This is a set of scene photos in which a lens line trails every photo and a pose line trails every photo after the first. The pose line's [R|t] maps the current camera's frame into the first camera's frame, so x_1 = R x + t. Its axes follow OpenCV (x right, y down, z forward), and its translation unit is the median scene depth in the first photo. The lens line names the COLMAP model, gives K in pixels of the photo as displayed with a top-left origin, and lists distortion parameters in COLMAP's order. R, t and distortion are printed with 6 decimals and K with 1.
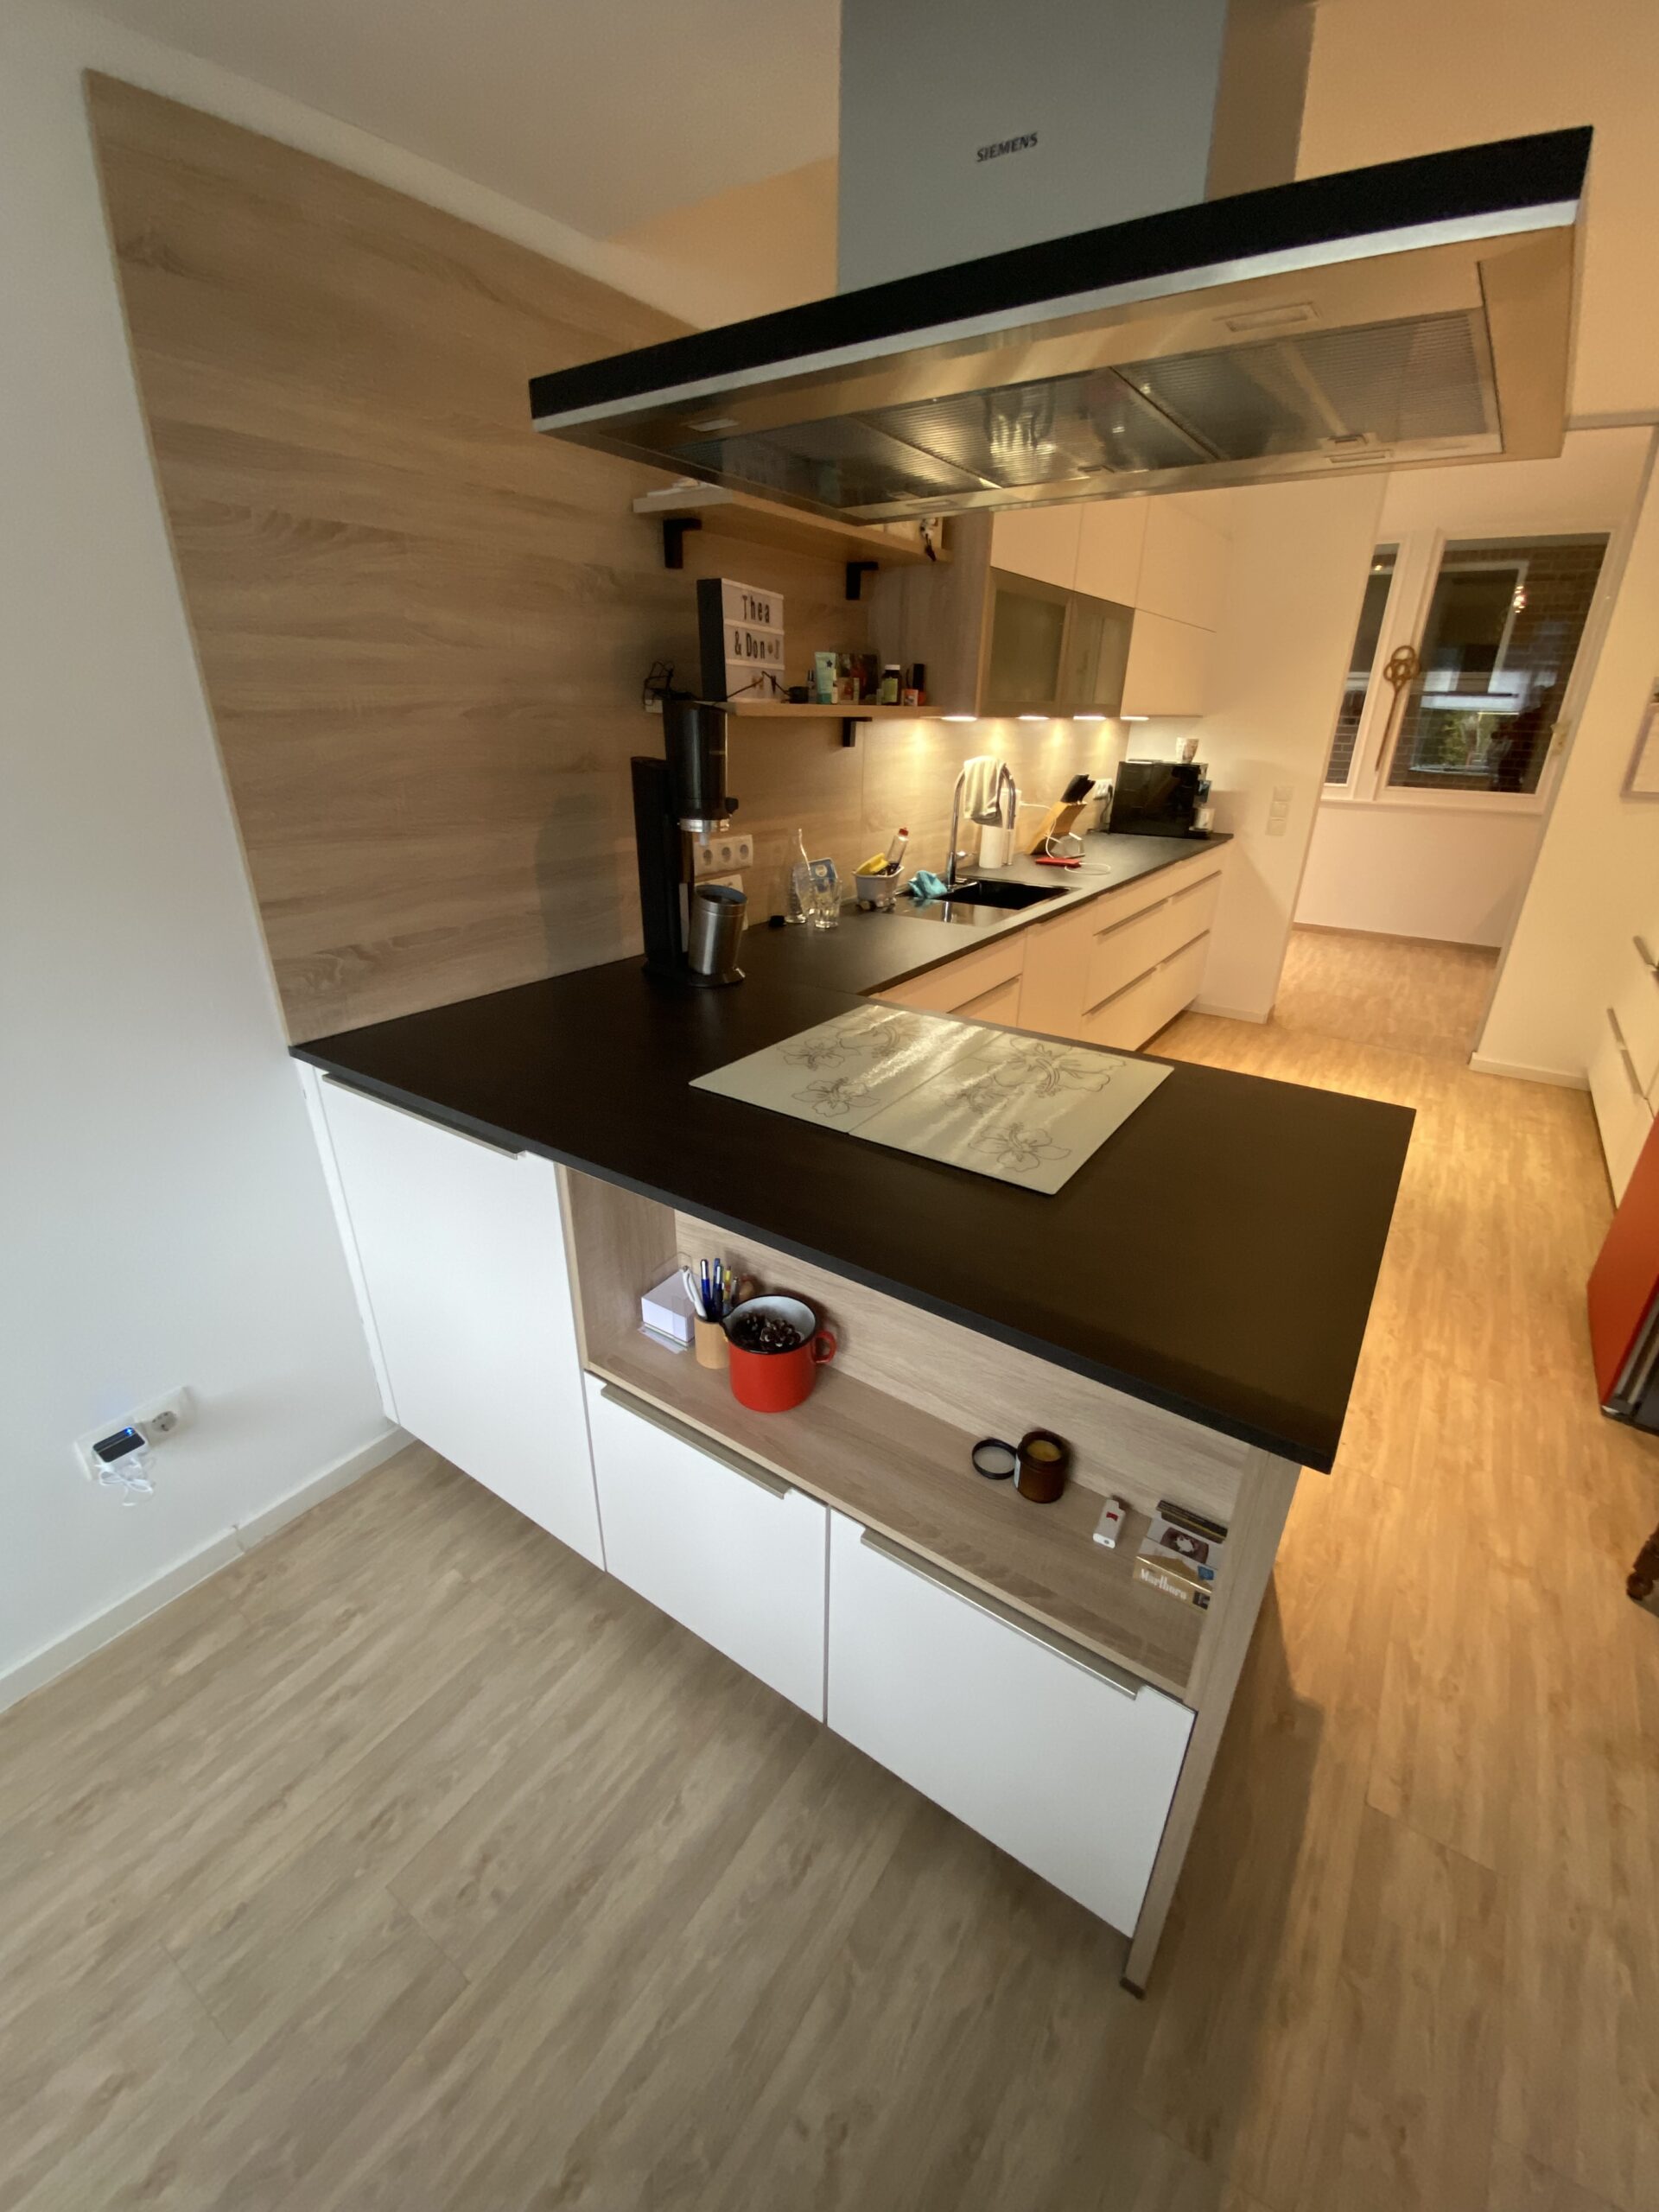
lens RADIAL K [[903.5, 0, 829.5], [0, 903.5, 1106.0], [0, 0, 1]] dist [-0.000804, -0.000001]
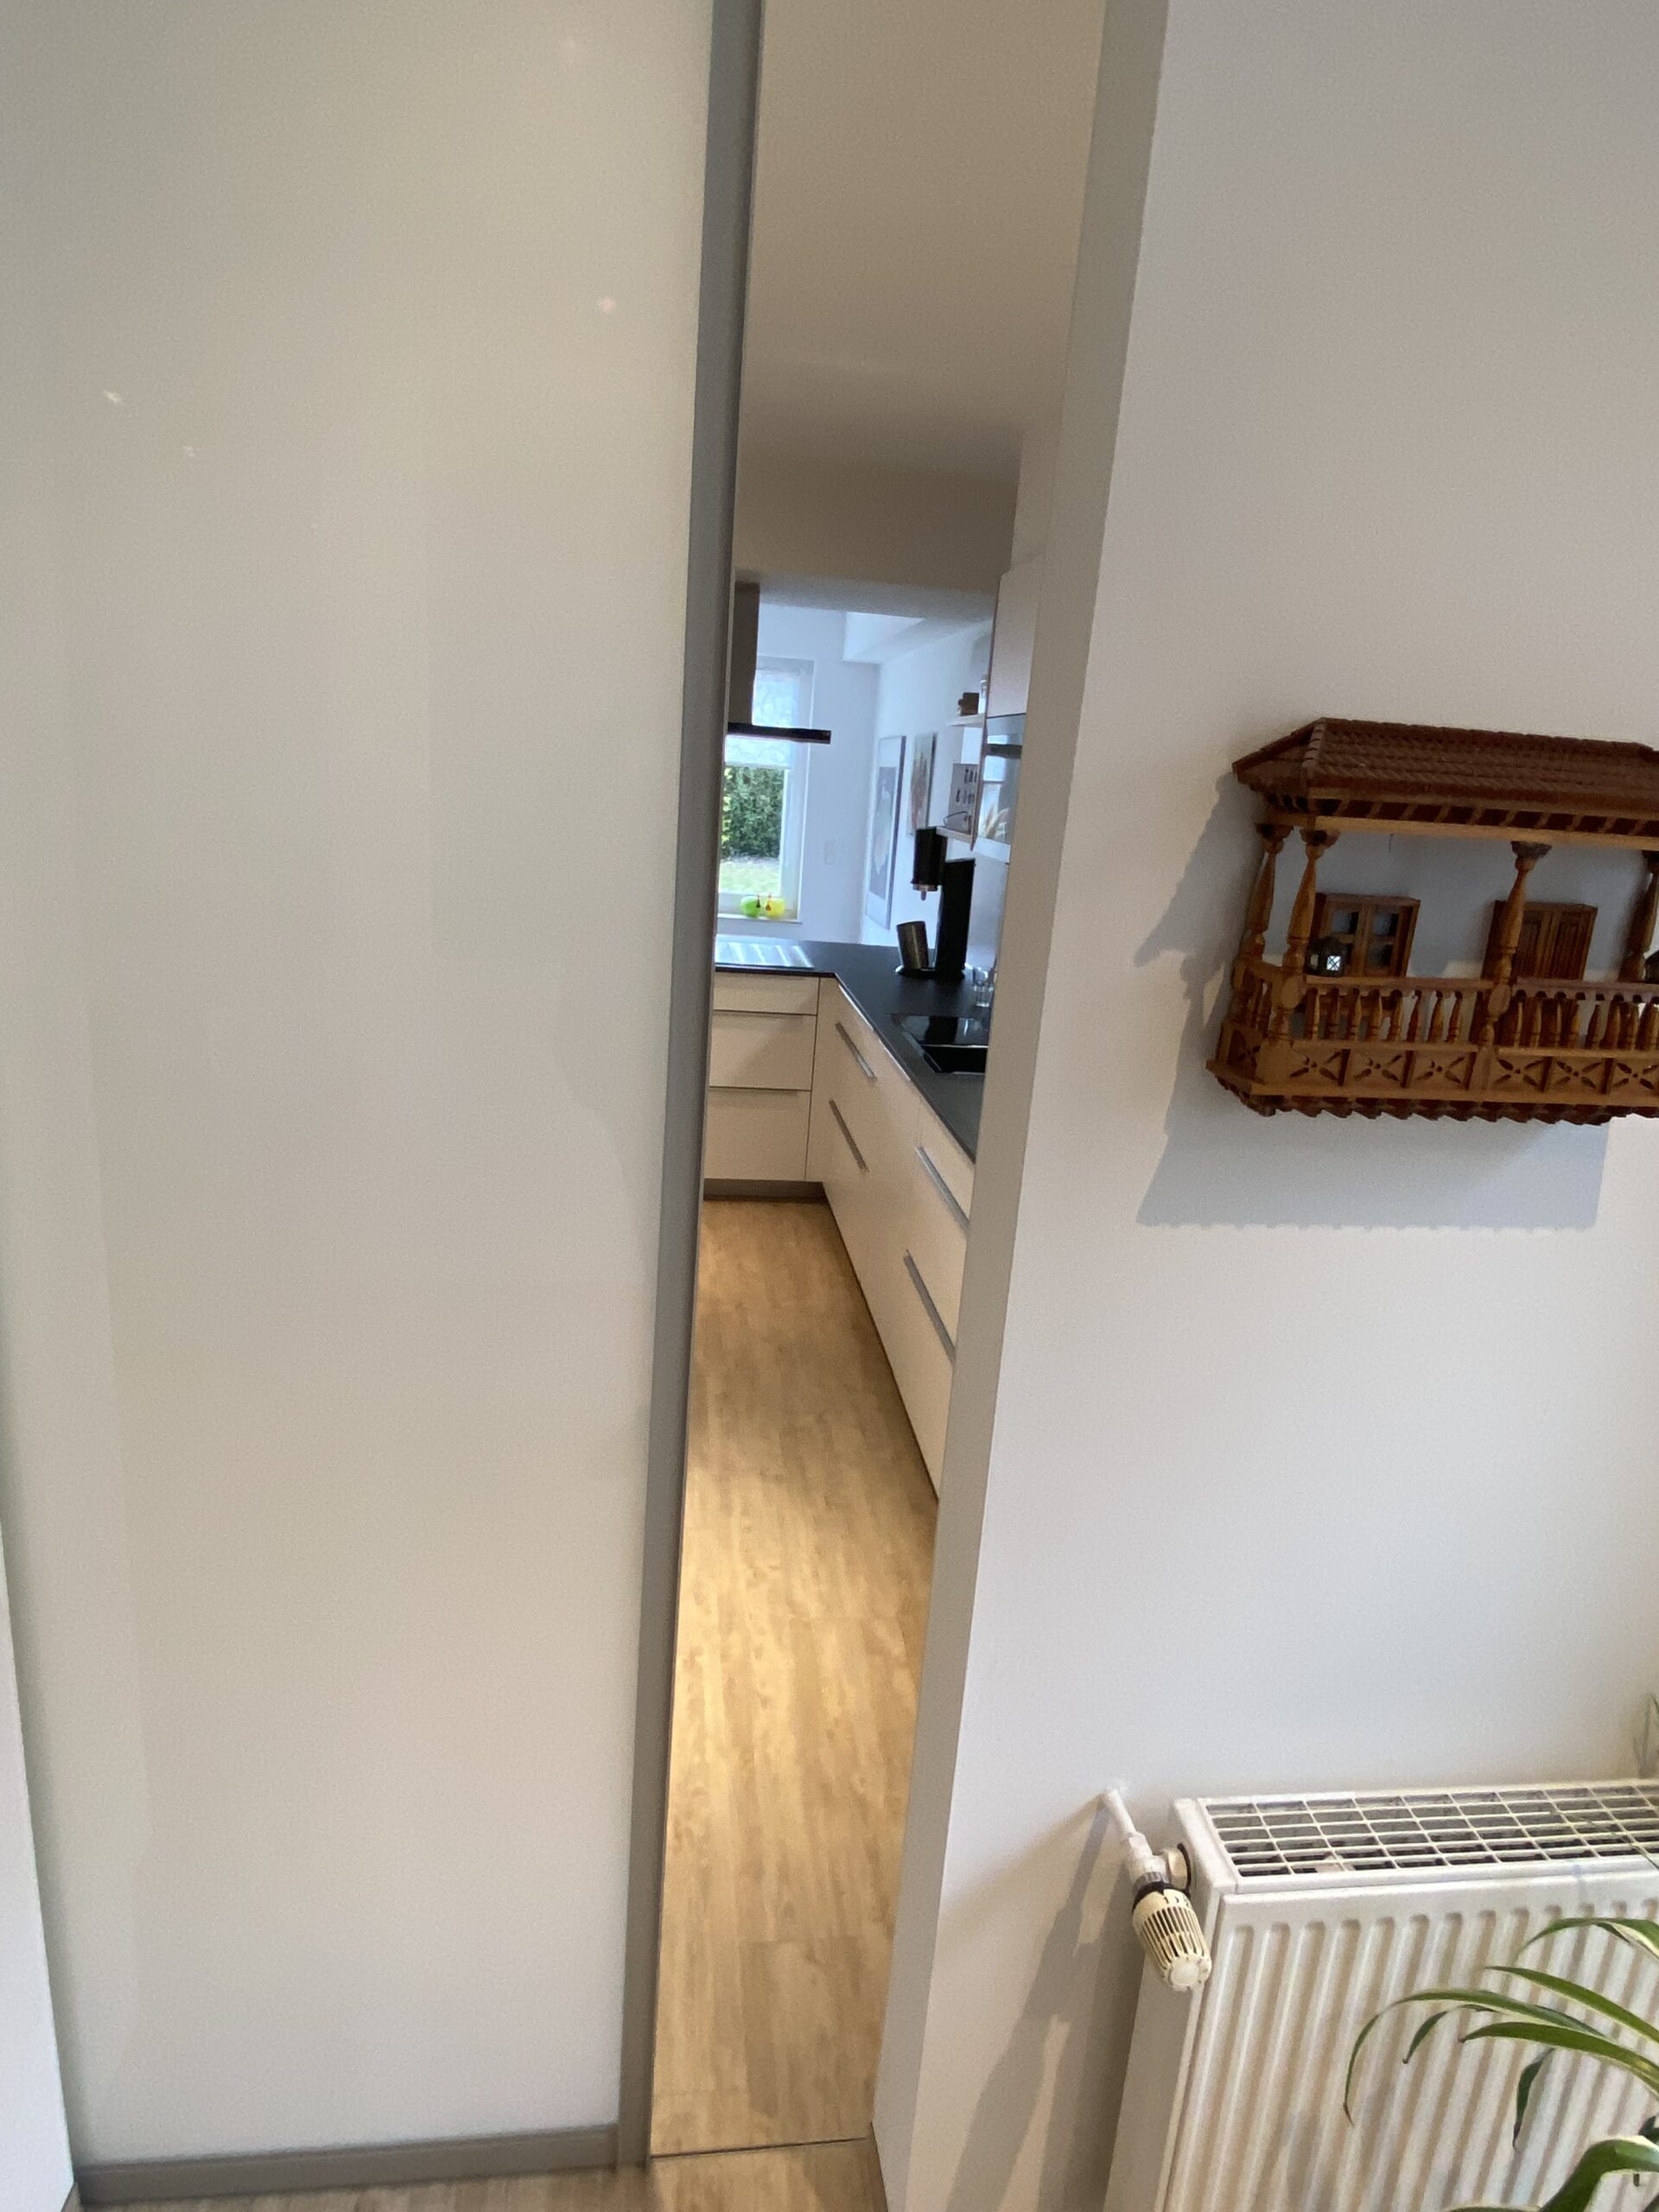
lens RADIAL K [[1222.4, 0, 829.5], [0, 1222.4, 1106.0], [0, 0, 1]] dist [0.003176, -0.000277]
pose [[-0.741744, 0.108075, -0.661918, 0.959617], [-0.347210, 0.782505, 0.516847, -0.669480], [0.573812, 0.613193, -0.542893, 1.427406]]
